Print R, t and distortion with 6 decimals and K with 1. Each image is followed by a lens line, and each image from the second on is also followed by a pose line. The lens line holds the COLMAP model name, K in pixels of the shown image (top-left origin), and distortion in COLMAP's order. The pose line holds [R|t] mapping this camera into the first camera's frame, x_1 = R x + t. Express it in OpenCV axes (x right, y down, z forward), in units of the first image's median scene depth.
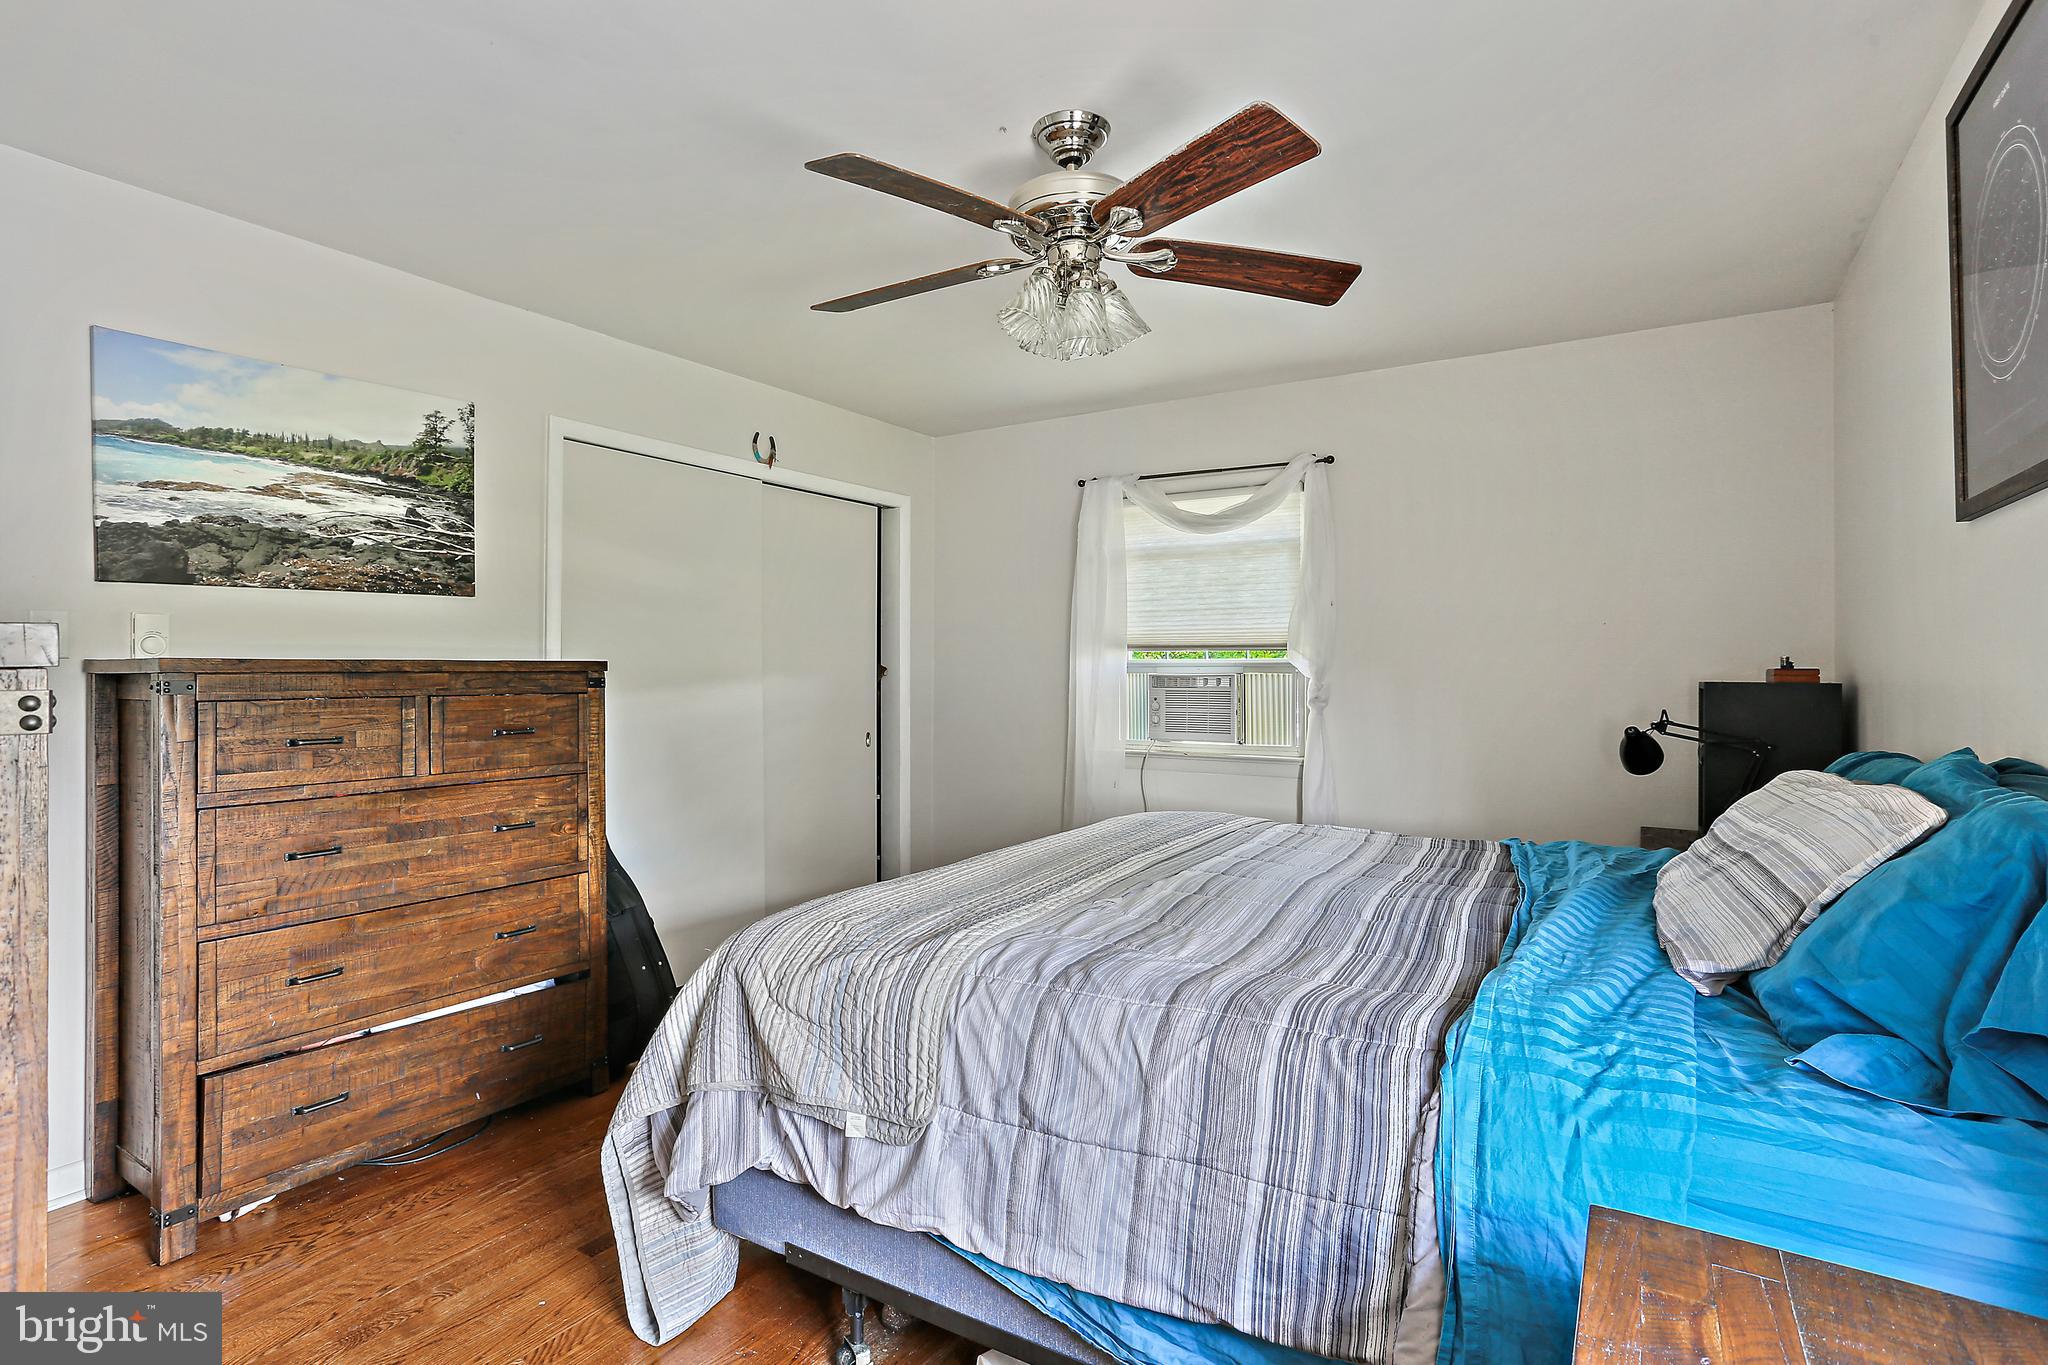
lens RADIAL K [[1001.3, 0, 1015.4], [0, 1001.3, 678.8], [0, 0, 1]] dist [-0.056817, 0.031554]
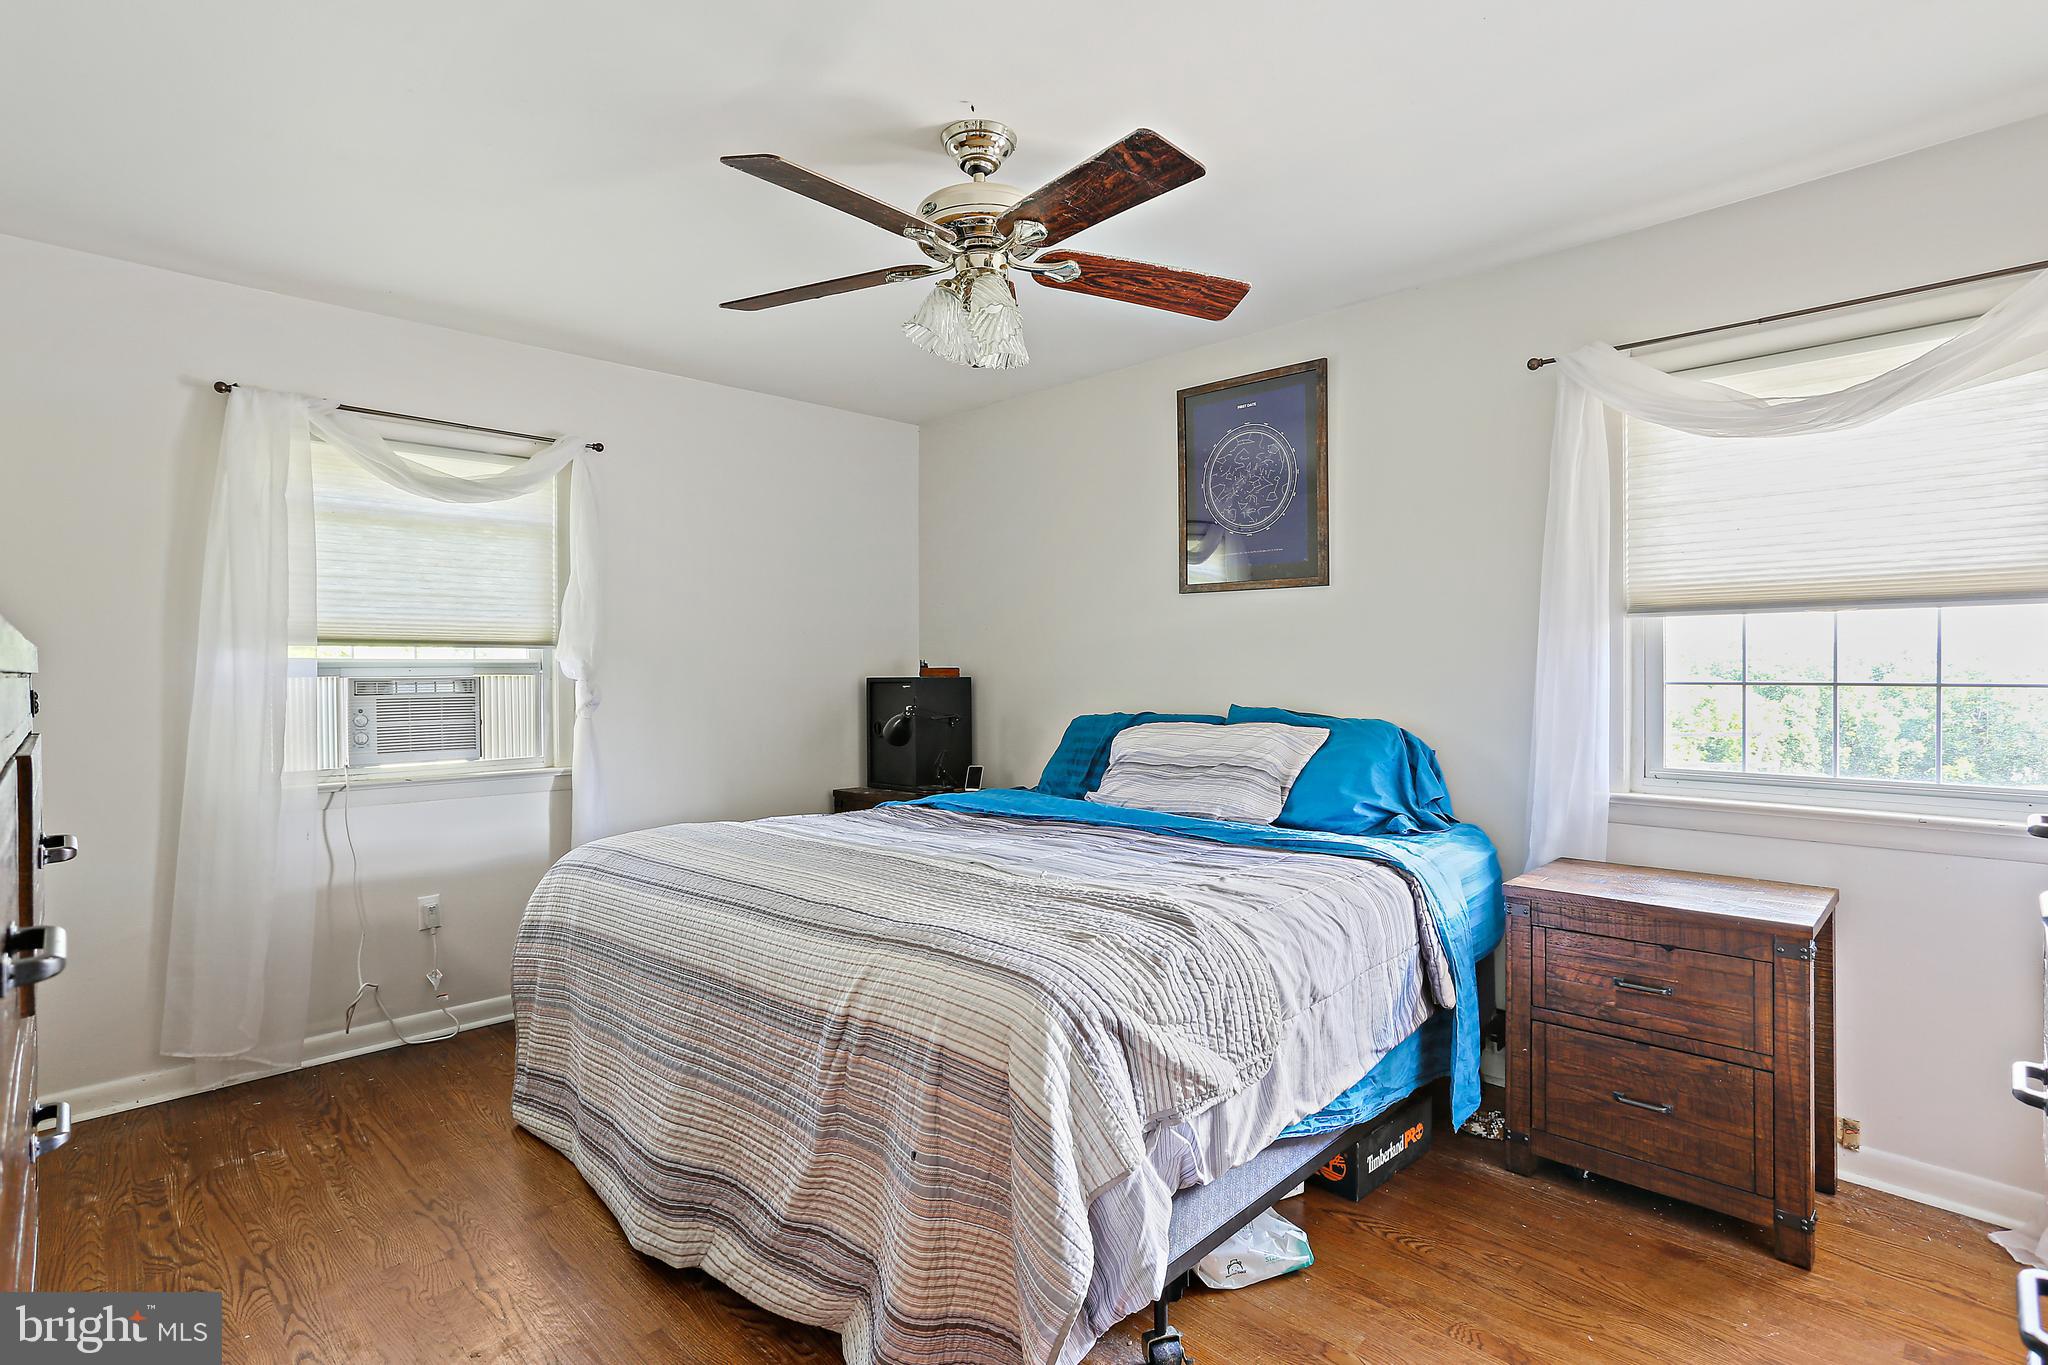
lens RADIAL K [[1001.3, 0, 1015.4], [0, 1001.3, 678.8], [0, 0, 1]] dist [-0.056817, 0.031554]
pose [[0.220363, -0.011088, 0.975355, -0.485966], [0.013864, 0.999870, 0.008234, -0.002885], [-0.975319, 0.011708, 0.220489, 0.384106]]
